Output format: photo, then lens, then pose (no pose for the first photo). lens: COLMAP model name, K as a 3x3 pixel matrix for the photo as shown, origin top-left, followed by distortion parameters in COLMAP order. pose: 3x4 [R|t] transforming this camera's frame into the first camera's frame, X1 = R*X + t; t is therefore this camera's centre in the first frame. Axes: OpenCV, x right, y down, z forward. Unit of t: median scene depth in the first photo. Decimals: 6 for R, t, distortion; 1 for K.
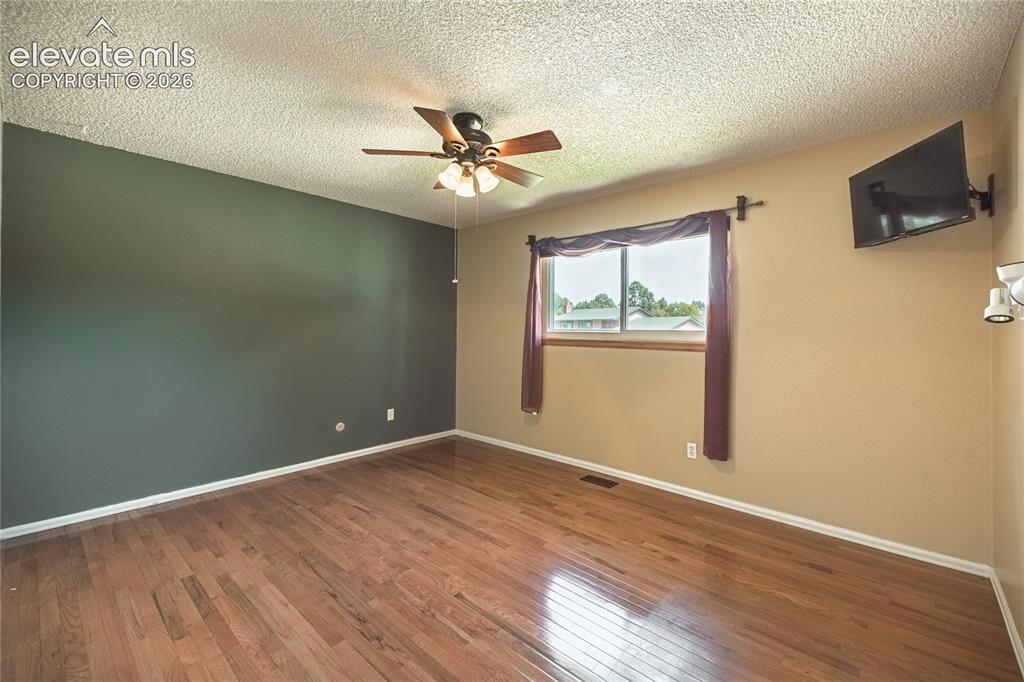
lens RADIAL K [[426.3, 0, 535.6], [0, 426.3, 327.6], [0, 0, 1]] dist [0.053522, -0.000088]
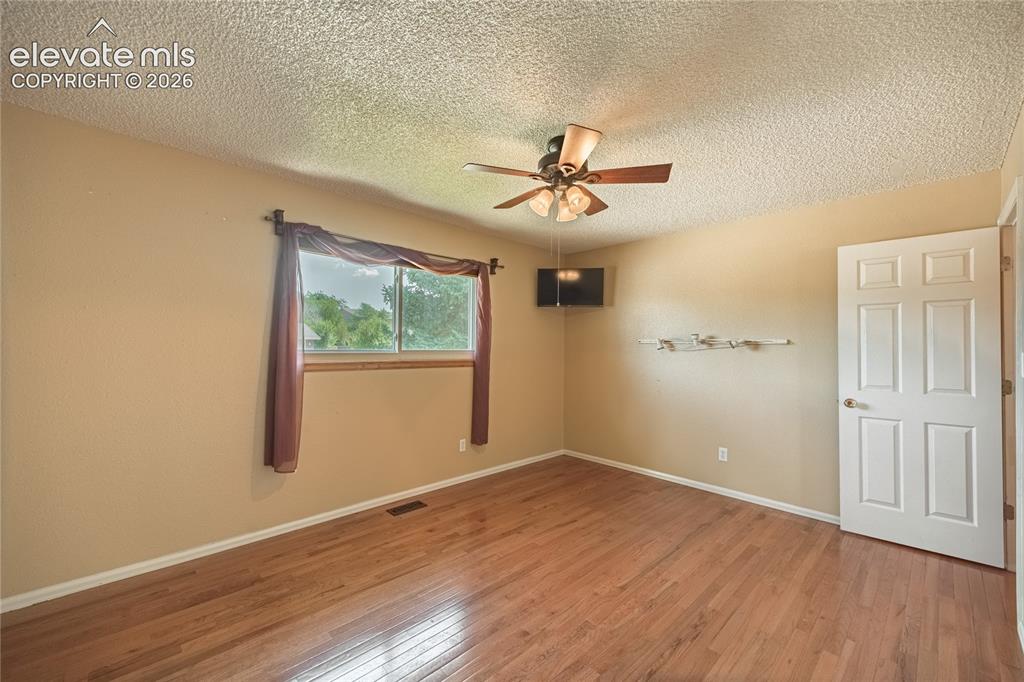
lens RADIAL K [[405.5, 0, 503.6], [0, 405.5, 340.4], [0, 0, 1]] dist [0.030882, -0.000130]
pose [[0.100225, 0.011628, 0.994897, -0.884120], [-0.013244, 0.999859, -0.010352, -0.012136], [-0.994877, -0.012139, 0.100365, 0.830861]]
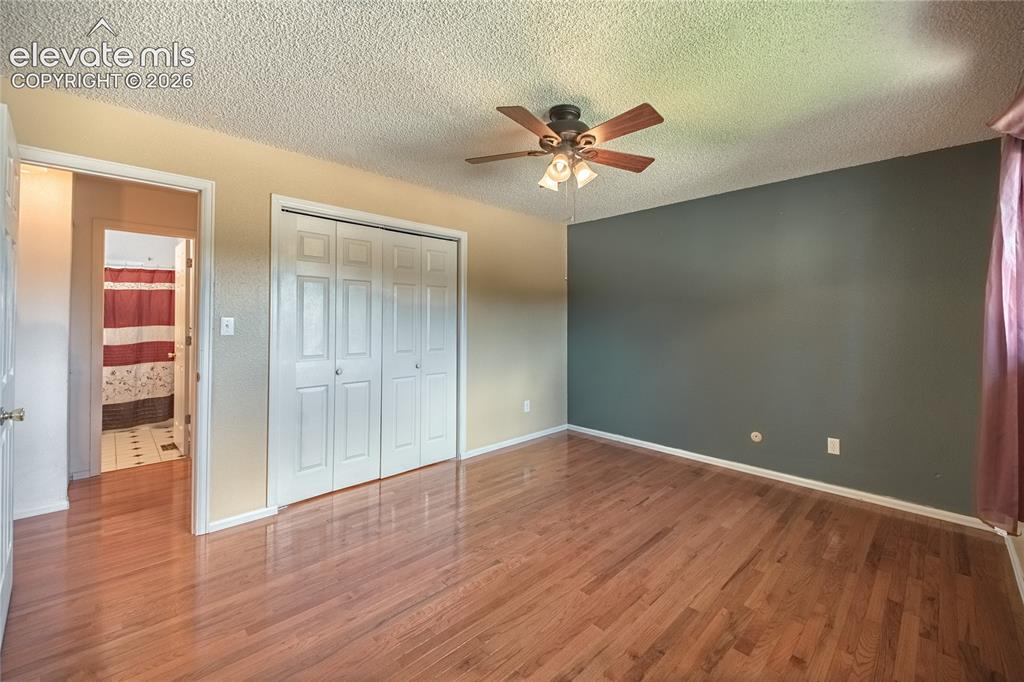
lens RADIAL K [[418.8, 0, 511.8], [0, 418.8, 319.8], [0, 0, 1]] dist [0.021092, -0.000068]
pose [[-0.083004, -0.011049, -0.996488, 0.623772], [-0.004992, 0.999931, -0.010672, 0.001464], [0.996537, 0.004089, -0.083053, 0.772360]]
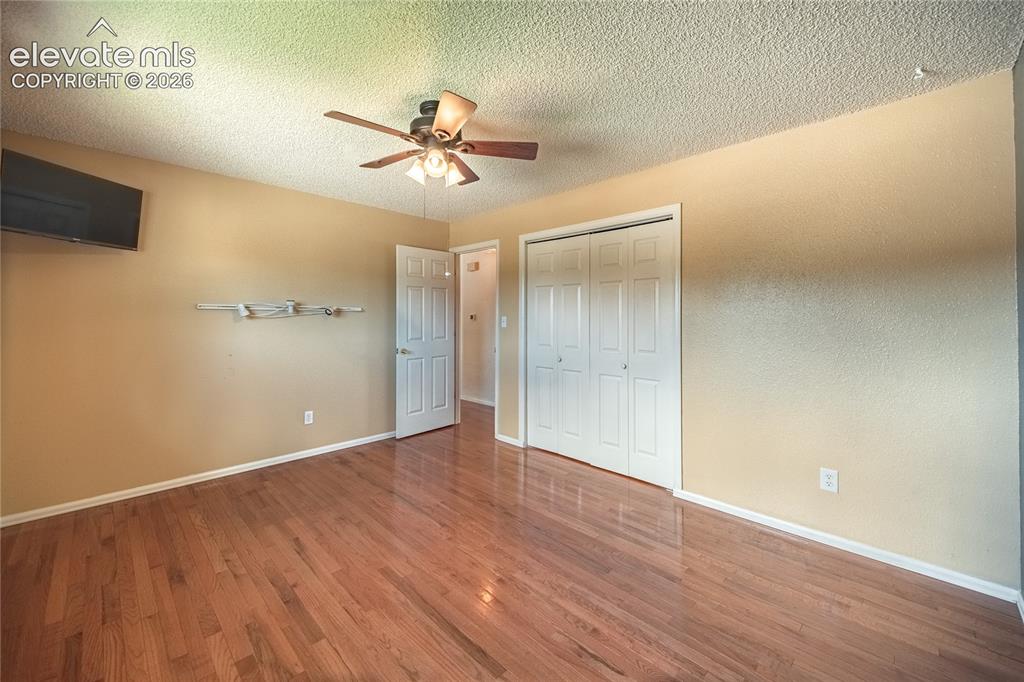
lens RADIAL K [[412.8, 0, 517.7], [0, 412.8, 315.9], [0, 0, 1]] dist [0.029795, -0.000338]
pose [[-0.997468, -0.007205, 0.070750, -0.332426], [-0.007522, 0.999963, -0.004207, -0.007299], [-0.070717, -0.004728, -0.997485, 1.533987]]
